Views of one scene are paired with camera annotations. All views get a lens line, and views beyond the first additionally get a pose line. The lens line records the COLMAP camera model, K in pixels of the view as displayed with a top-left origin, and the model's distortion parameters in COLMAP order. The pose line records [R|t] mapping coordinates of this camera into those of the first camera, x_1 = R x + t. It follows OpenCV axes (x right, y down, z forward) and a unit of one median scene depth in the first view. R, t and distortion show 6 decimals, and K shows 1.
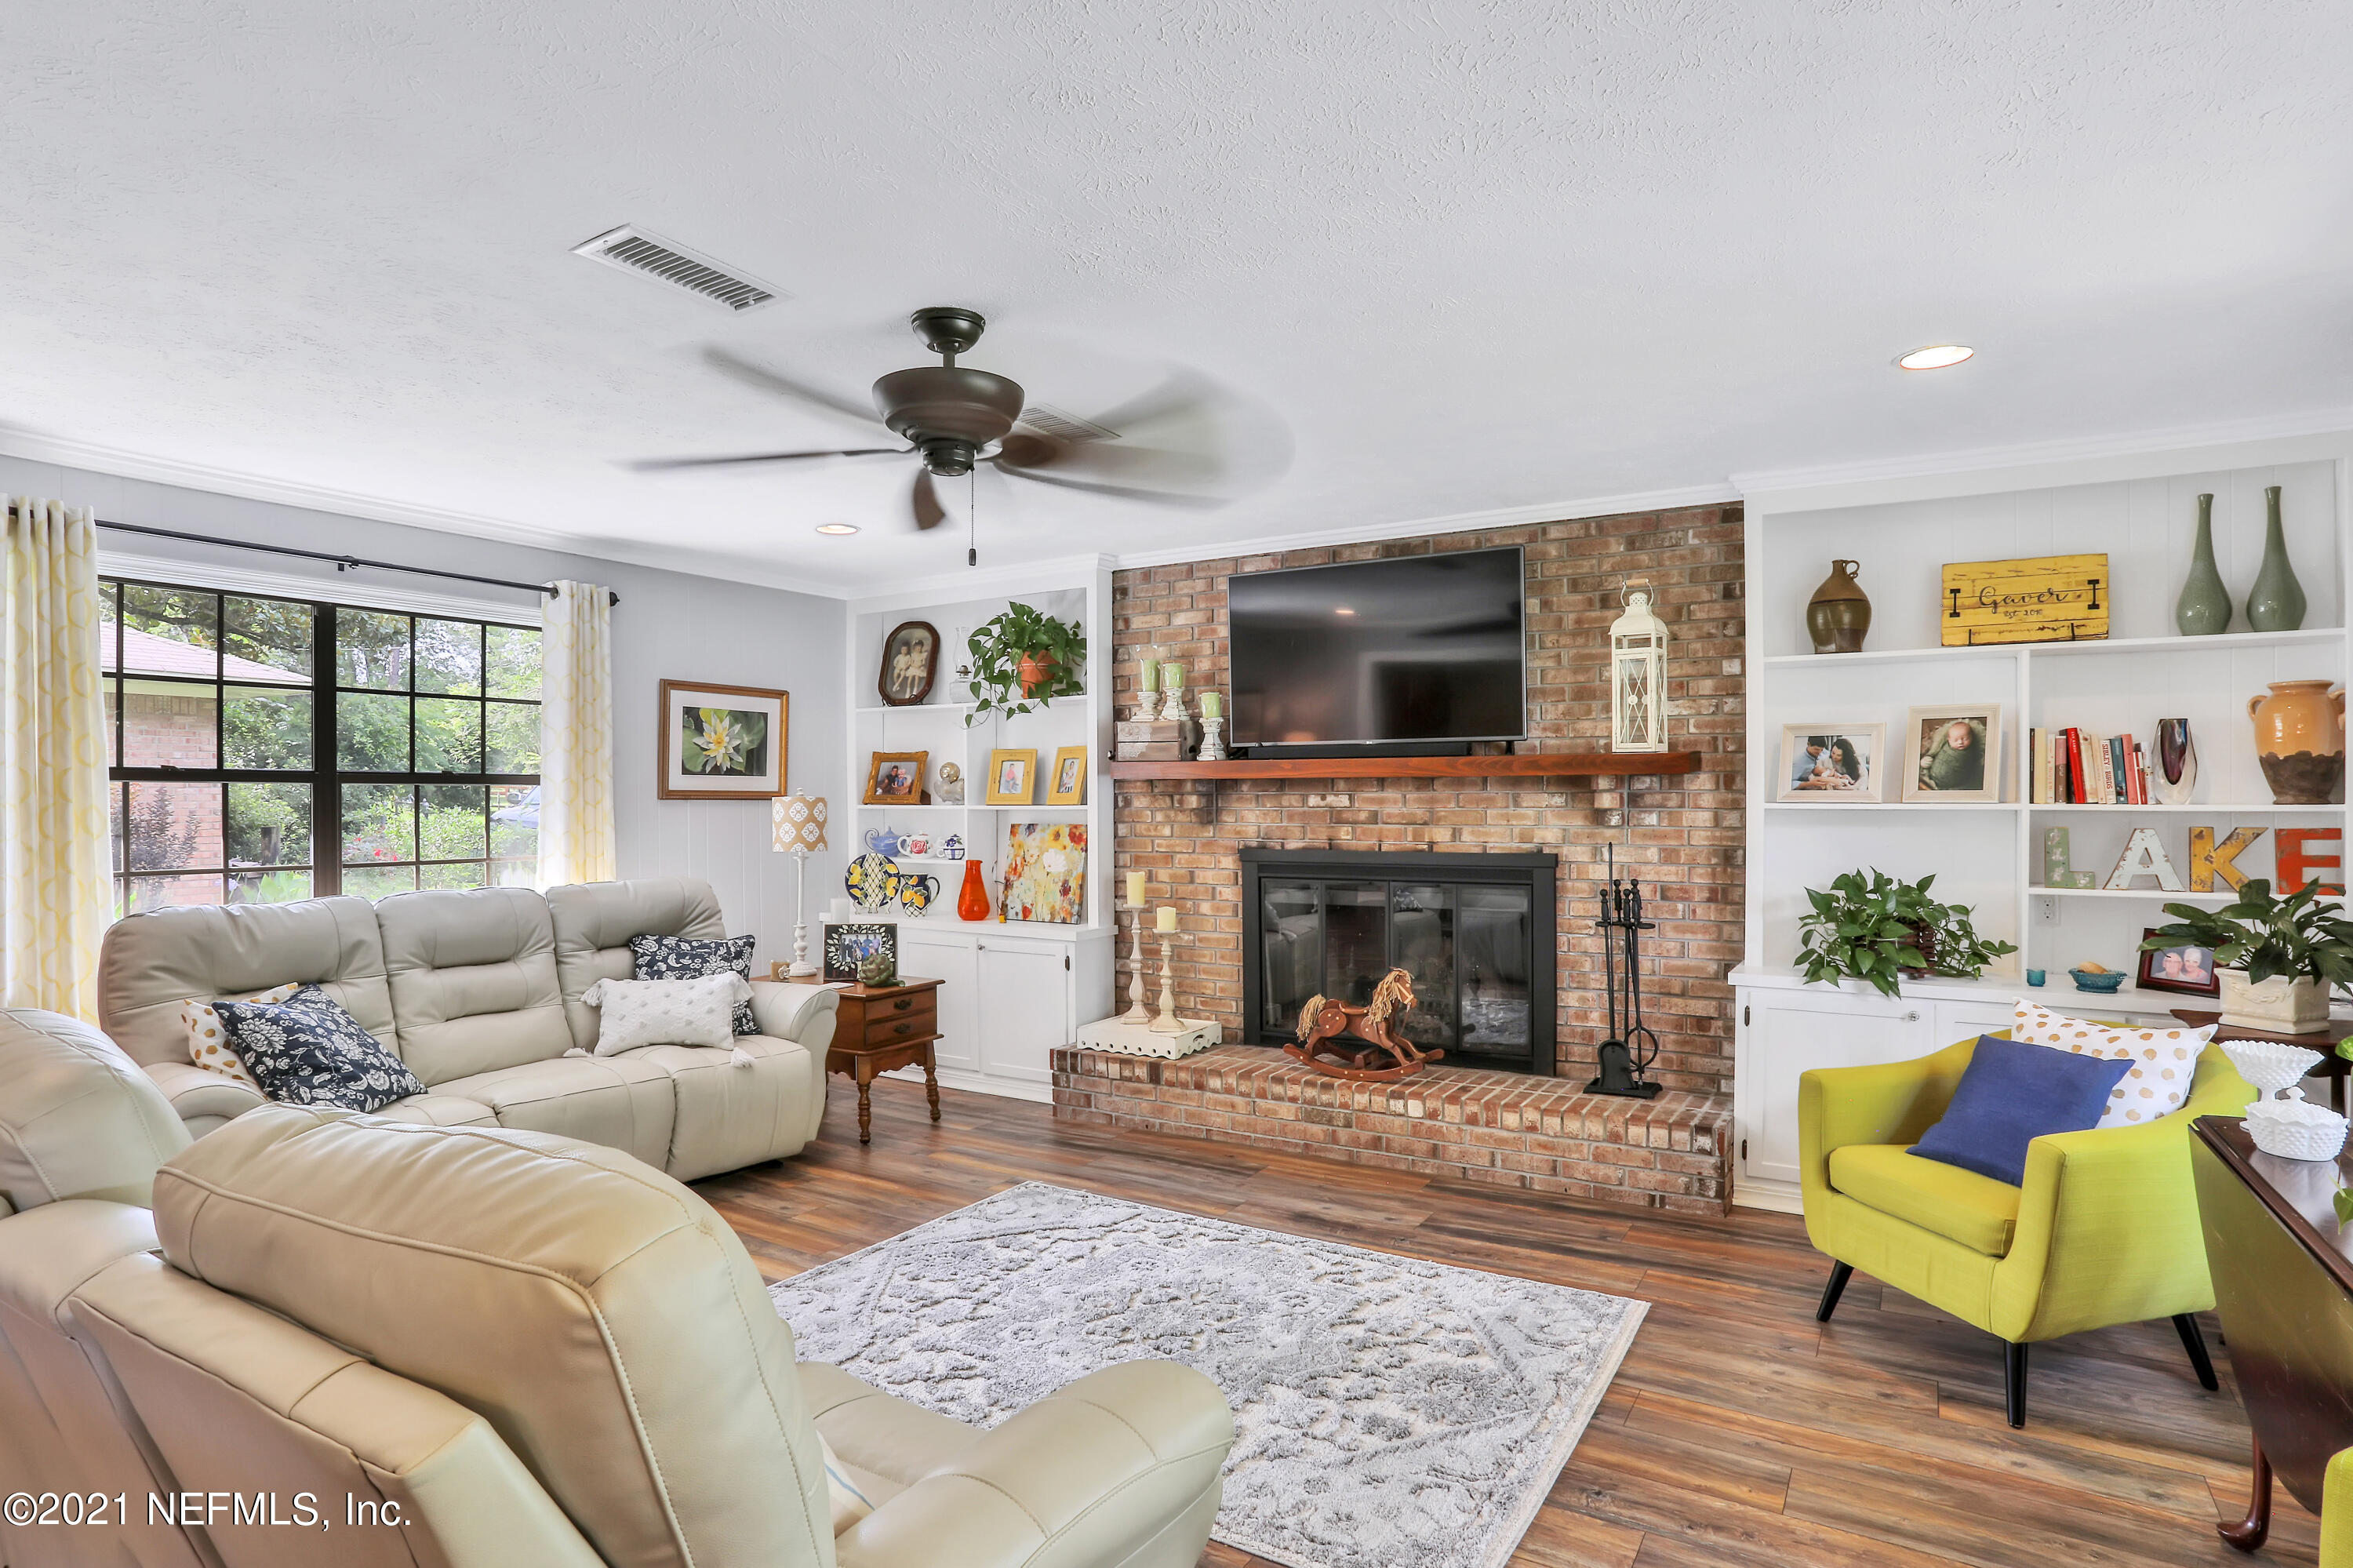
lens RADIAL K [[1252.9, 0, 1172.7], [0, 1252.9, 806.2], [0, 0, 1]] dist [-0.075256, 0.038774]
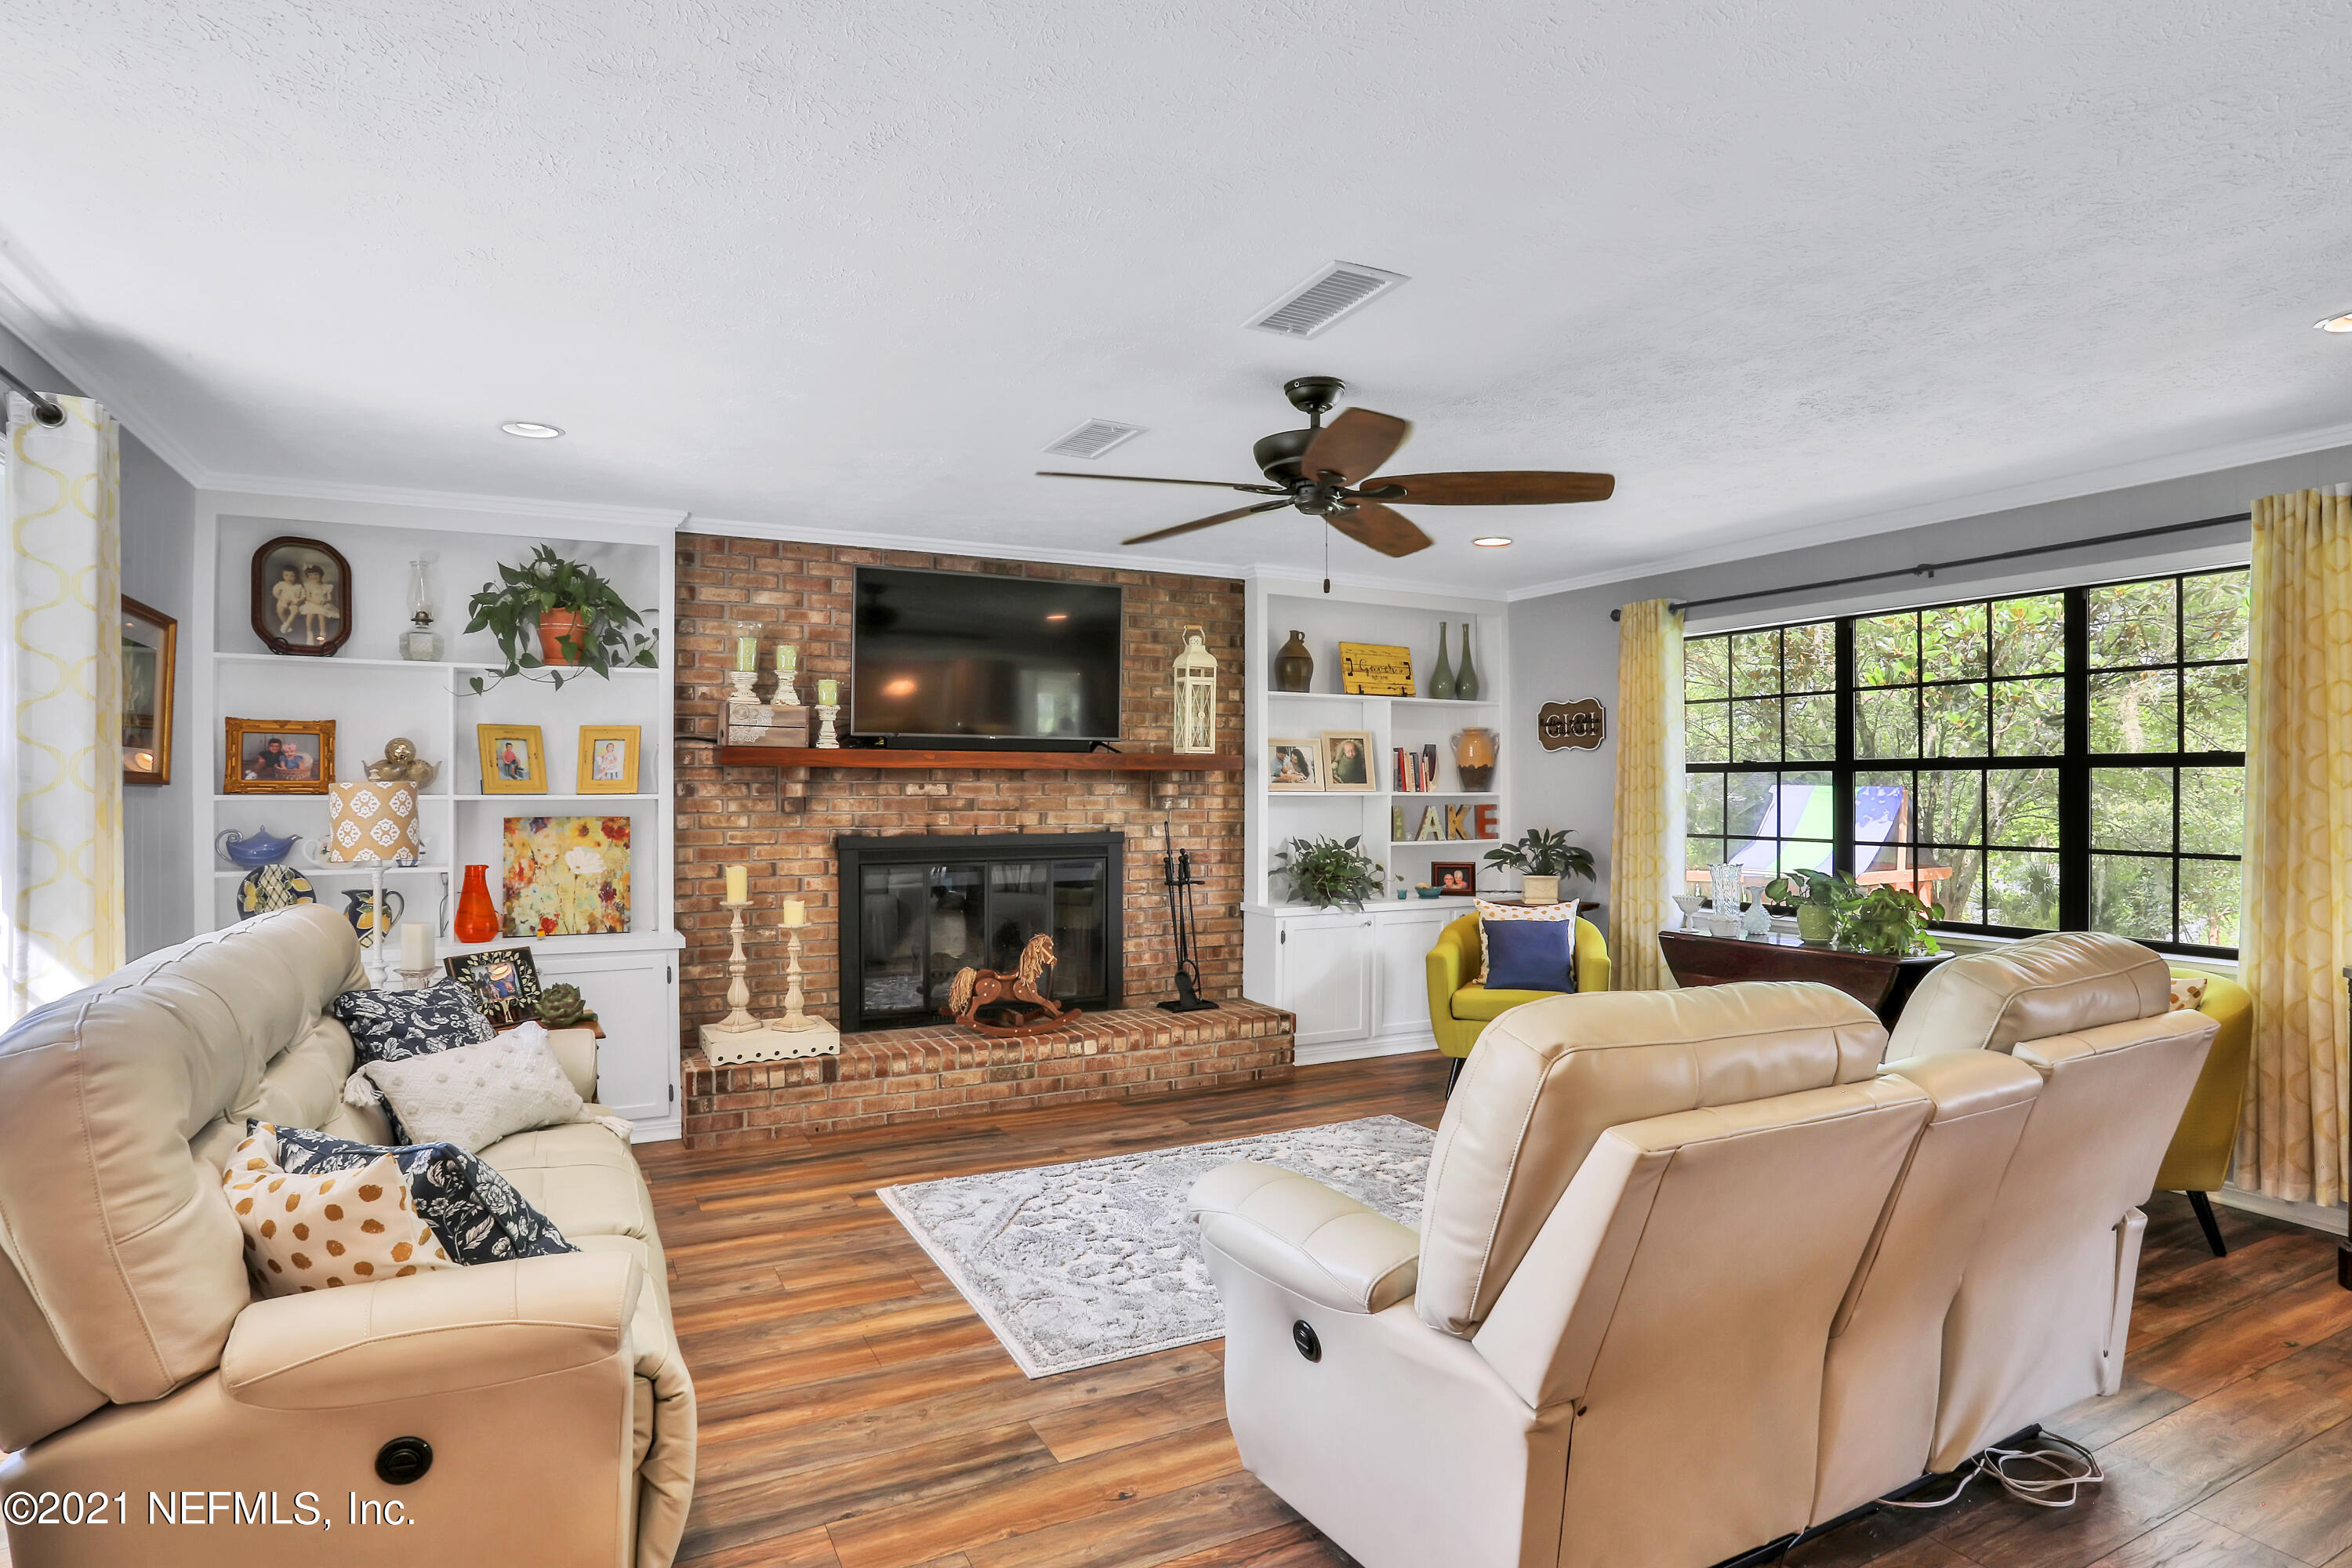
lens RADIAL K [[1256.0, 0, 1176.0], [0, 1256.0, 784.0], [0, 0, 1]] dist [-0.062384, 0.034921]
pose [[0.522168, 0.007207, 0.852812, -0.755322], [0.004602, 0.999926, -0.011268, 0.004270], [-0.852830, 0.009808, 0.522096, 0.287999]]
